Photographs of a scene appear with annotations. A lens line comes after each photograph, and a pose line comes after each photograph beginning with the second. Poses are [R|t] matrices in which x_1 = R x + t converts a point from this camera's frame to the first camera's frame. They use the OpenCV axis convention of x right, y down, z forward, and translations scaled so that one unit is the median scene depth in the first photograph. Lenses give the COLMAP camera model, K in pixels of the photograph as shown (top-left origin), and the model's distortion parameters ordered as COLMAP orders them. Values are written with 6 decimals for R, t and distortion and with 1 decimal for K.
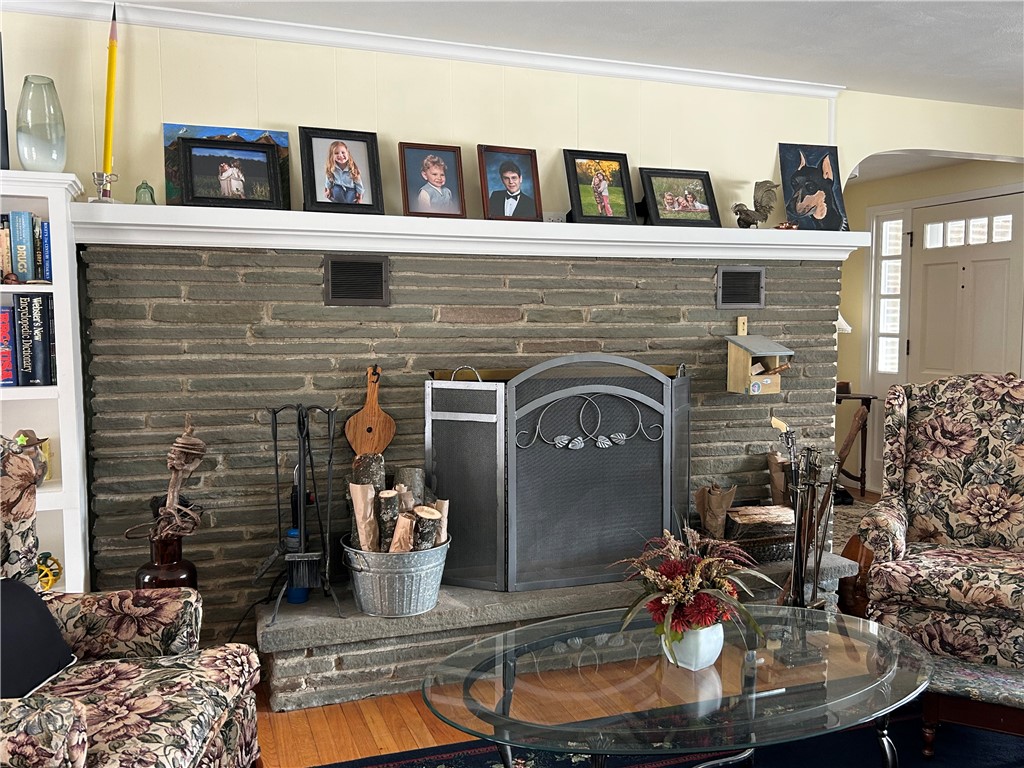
lens RADIAL K [[894.8, 0, 515.1], [0, 894.8, 390.1], [0, 0, 1]] dist [0.058590, -0.048164]
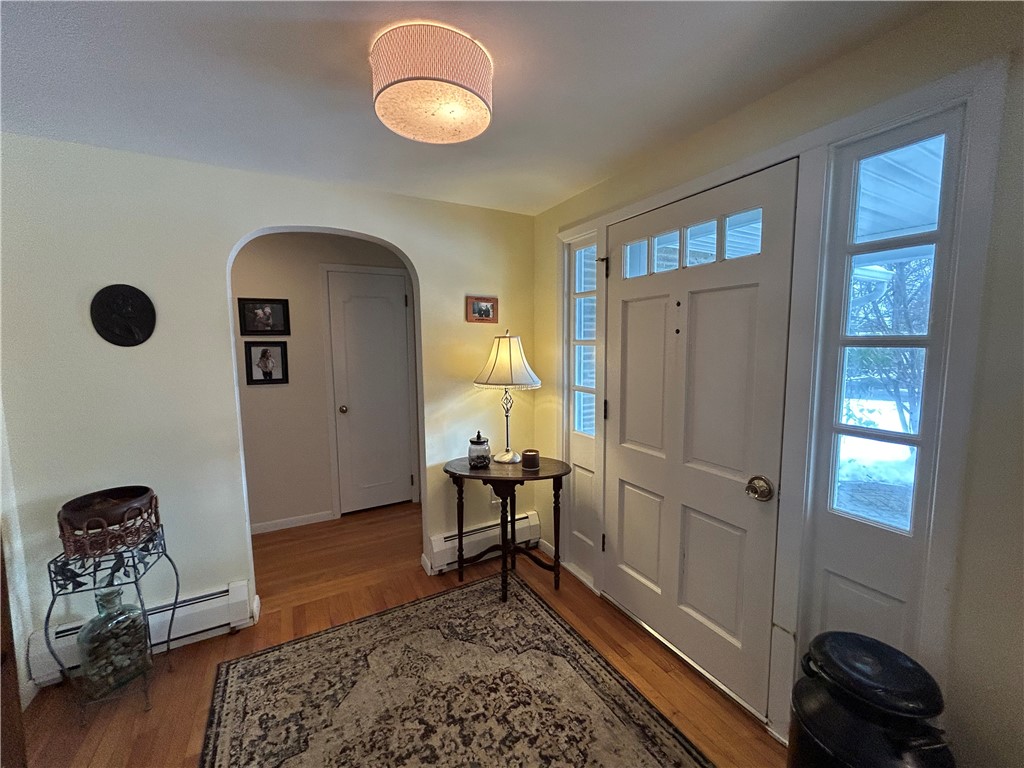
lens RADIAL K [[410.8, 0, 511.9], [0, 410.8, 377.9], [0, 0, 1]] dist [-0.000069, 0.000057]
pose [[0.986046, -0.024922, 0.164594, 0.561249], [0.021170, 0.999476, 0.024505, -0.156100], [-0.165119, -0.020679, 0.986057, 1.253832]]
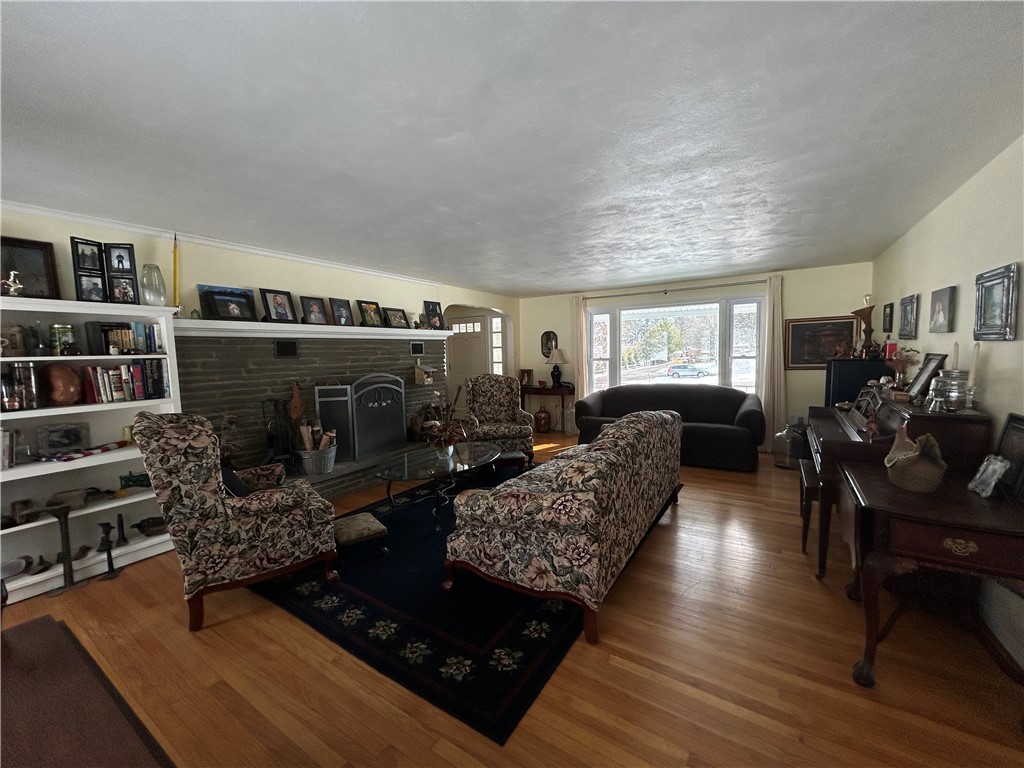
lens RADIAL K [[410.8, 0, 512.4], [0, 410.8, 383.9], [0, 0, 1]] dist [-0.000069, 0.000057]
pose [[0.799302, -0.064650, 0.597442, -0.357818], [0.070791, 0.997404, 0.013220, 0.006490], [-0.596745, 0.031726, 0.801803, -0.307390]]
